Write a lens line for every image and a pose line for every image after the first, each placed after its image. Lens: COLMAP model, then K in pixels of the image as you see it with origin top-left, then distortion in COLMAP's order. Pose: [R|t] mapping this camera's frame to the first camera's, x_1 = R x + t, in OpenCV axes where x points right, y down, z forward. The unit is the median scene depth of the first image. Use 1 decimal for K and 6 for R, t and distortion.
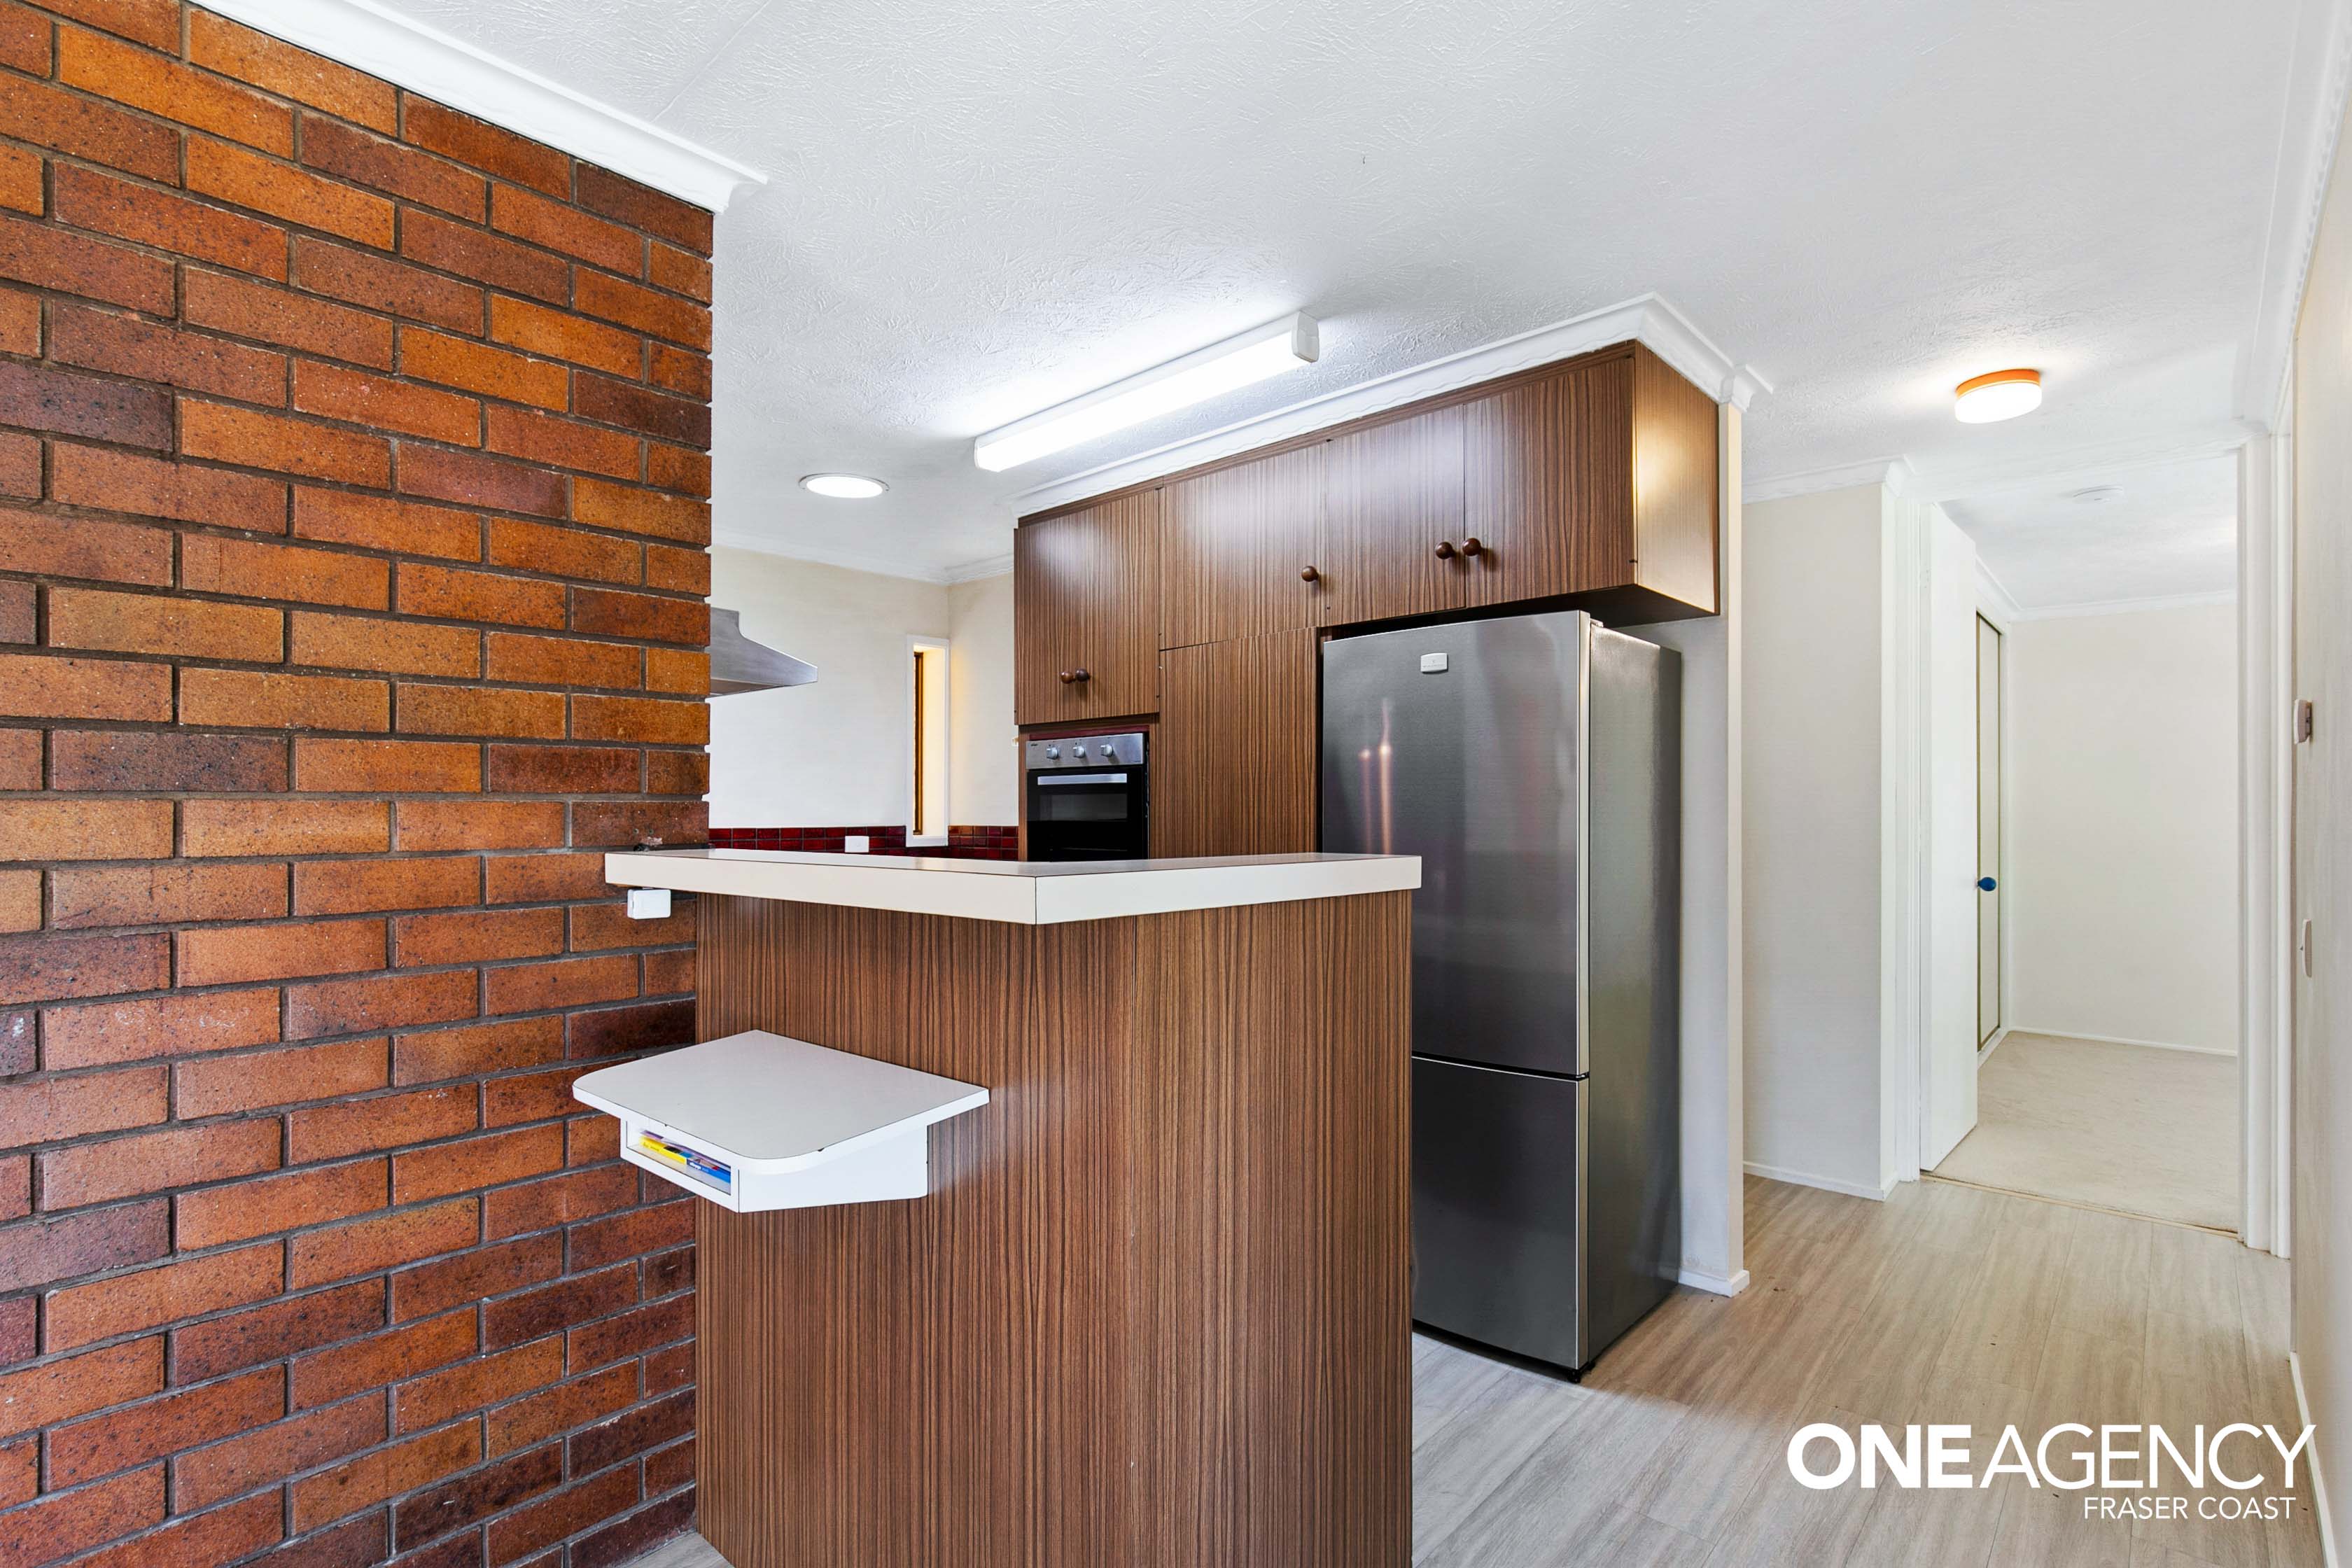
lens RADIAL K [[1129.9, 0, 1174.4], [0, 1129.9, 795.3], [0, 0, 1]] dist [-0.001240, -0.000093]
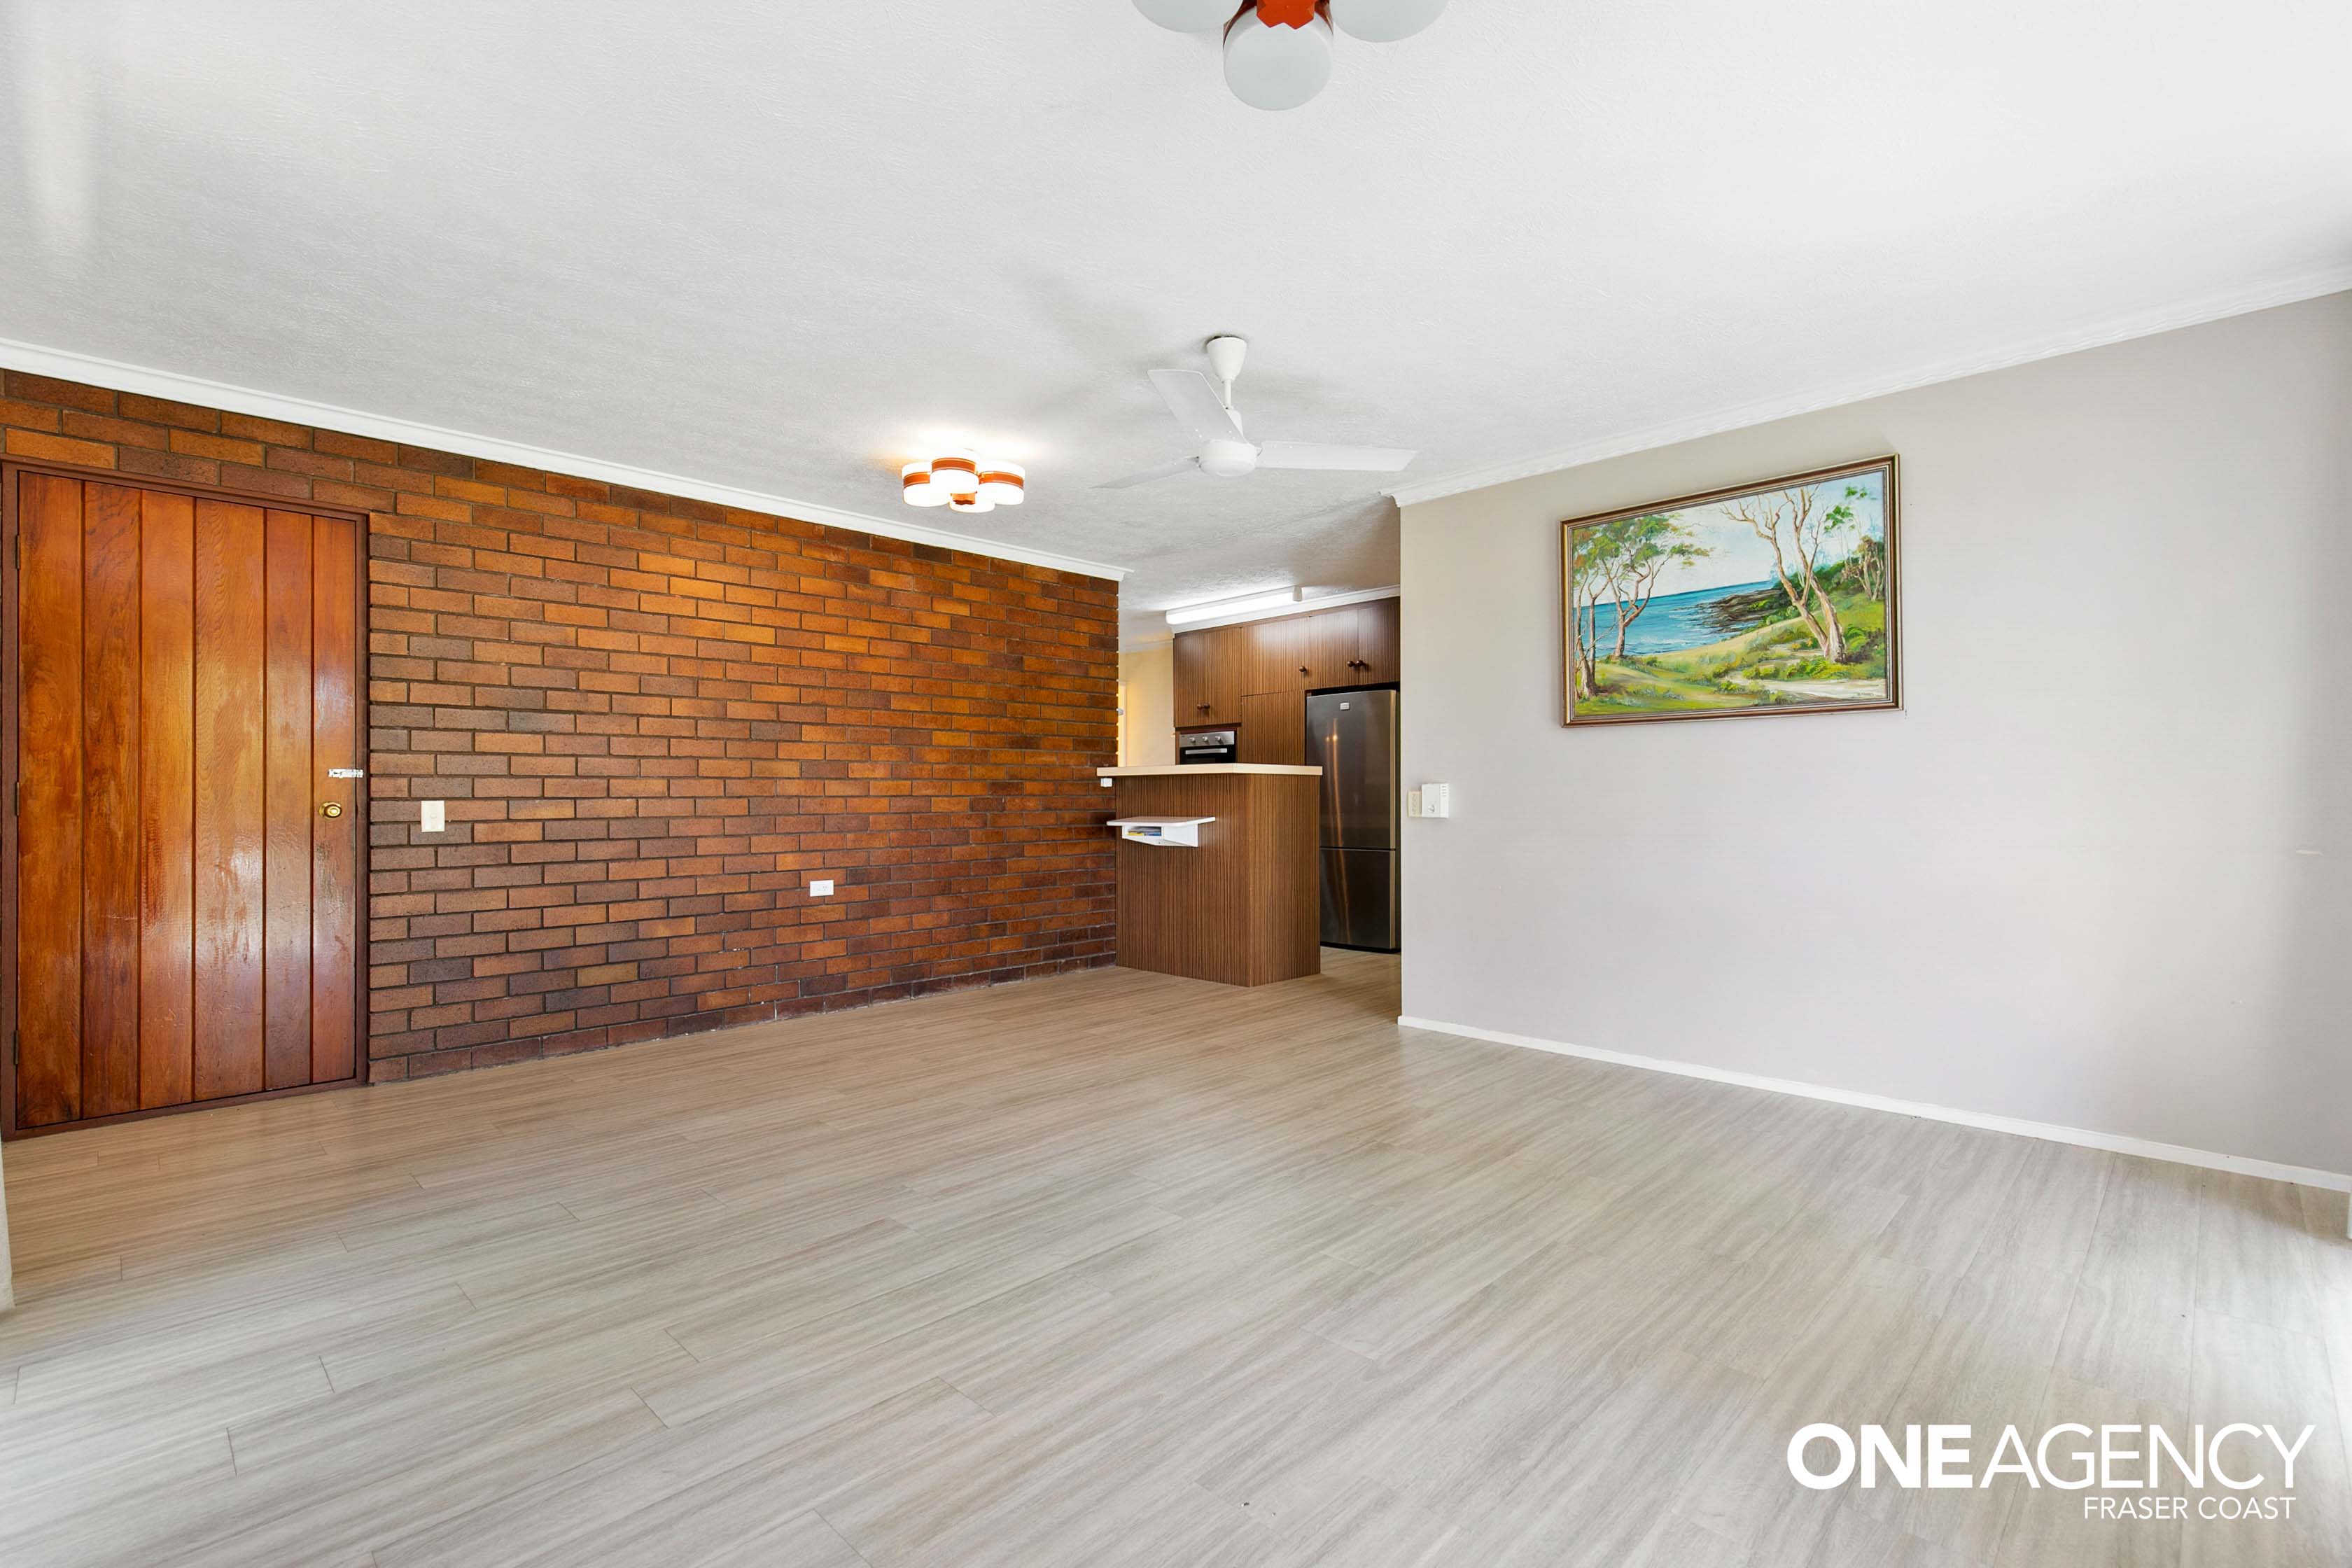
lens RADIAL K [[1054.6, 0, 1177.5], [0, 1054.6, 782.5], [0, 0, 1]] dist [0.000268, 0.000365]
pose [[0.999061, -0.002769, -0.043243, -0.098739], [0.002846, 0.999994, 0.001712, 0.090205], [0.043238, -0.001834, 0.999063, -2.270993]]
